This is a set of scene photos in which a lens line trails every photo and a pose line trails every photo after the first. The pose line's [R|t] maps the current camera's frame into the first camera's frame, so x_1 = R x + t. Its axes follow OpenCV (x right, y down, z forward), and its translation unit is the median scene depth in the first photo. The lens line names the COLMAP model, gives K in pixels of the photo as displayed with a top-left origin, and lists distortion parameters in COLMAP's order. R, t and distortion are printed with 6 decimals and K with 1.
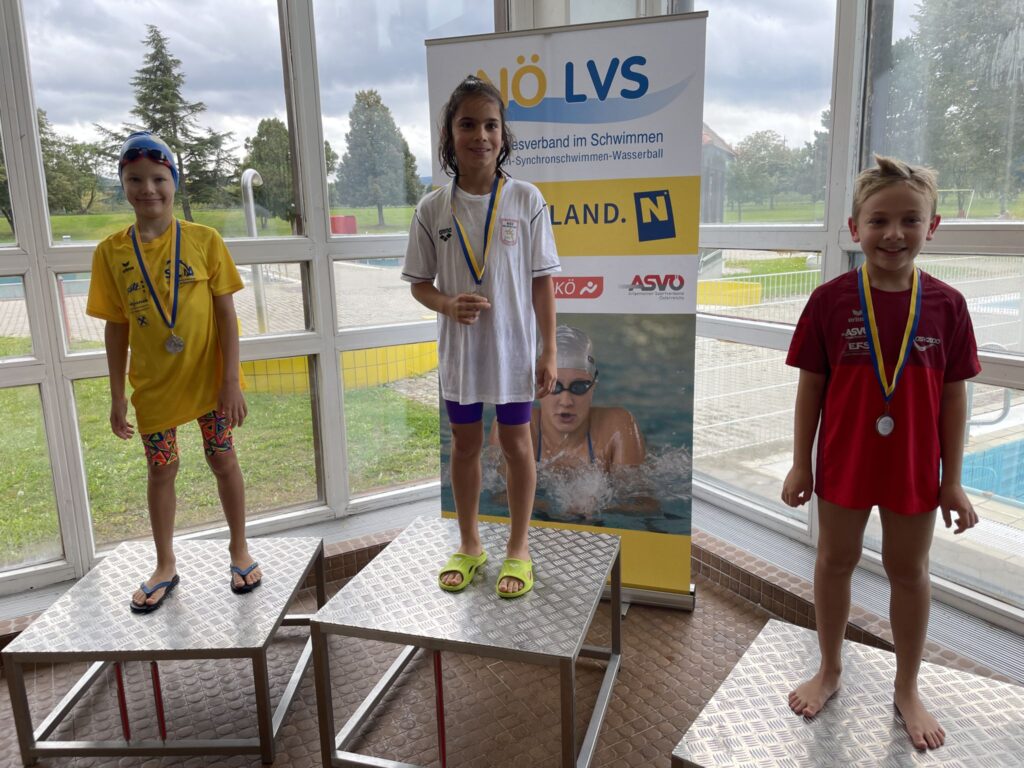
lens RADIAL K [[791.8, 0, 510.3], [0, 791.8, 377.2], [0, 0, 1]] dist [0.093470, -0.133184]
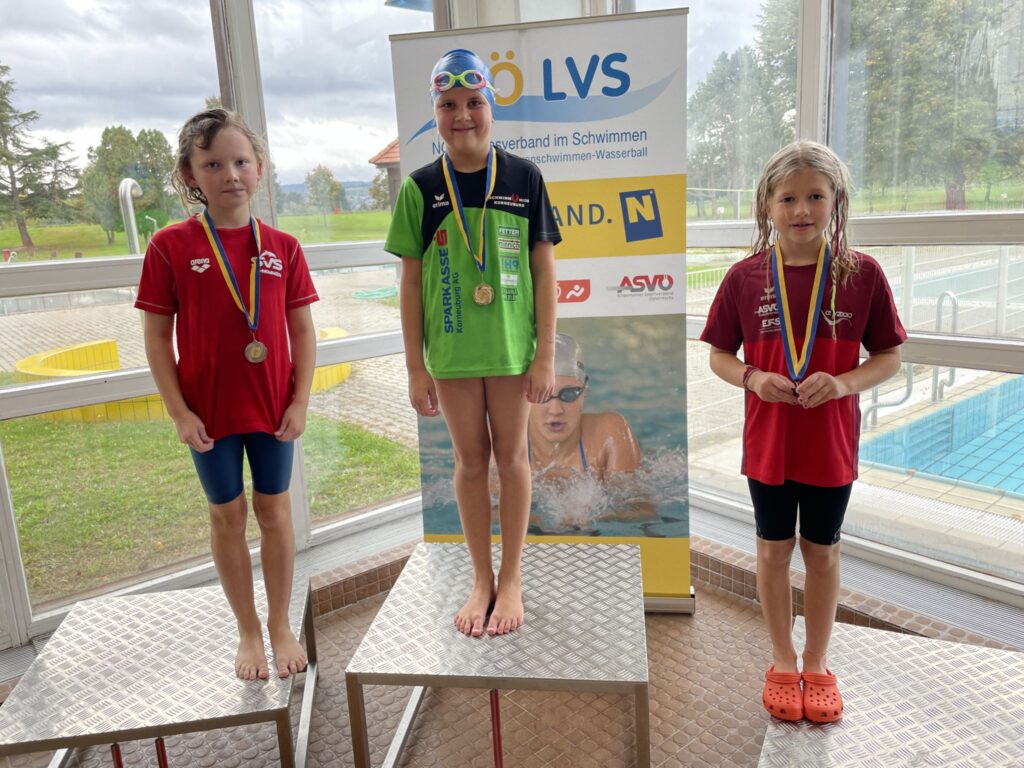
lens RADIAL K [[791.8, 0, 510.0], [0, 791.8, 377.0], [0, 0, 1]] dist [0.093470, -0.133184]
pose [[0.986260, -0.056461, 0.155253, -0.134511], [0.057613, 0.998335, -0.002929, -0.009883], [-0.154829, 0.011833, 0.987870, 0.055045]]
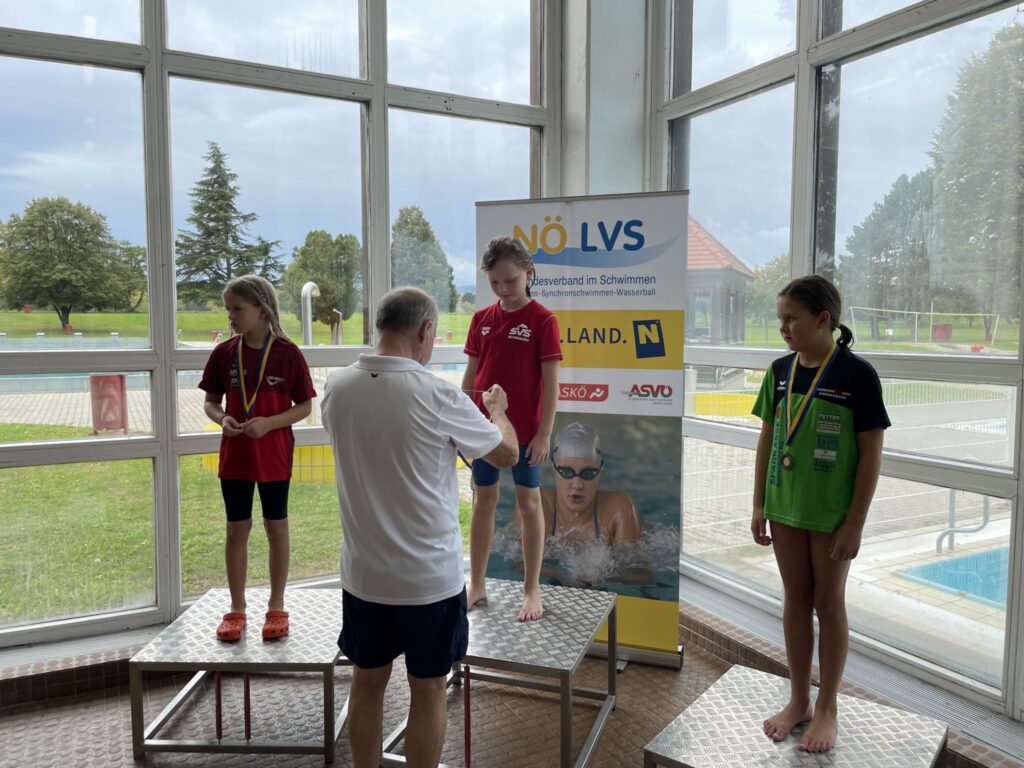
lens RADIAL K [[791.8, 0, 518.4], [0, 791.8, 369.4], [0, 0, 1]] dist [0.093470, -0.133184]
pose [[0.999134, 0.030900, -0.027851, 0.008629], [-0.034572, 0.989147, -0.142803, 0.032468], [0.023136, 0.143642, 0.989359, -0.241813]]
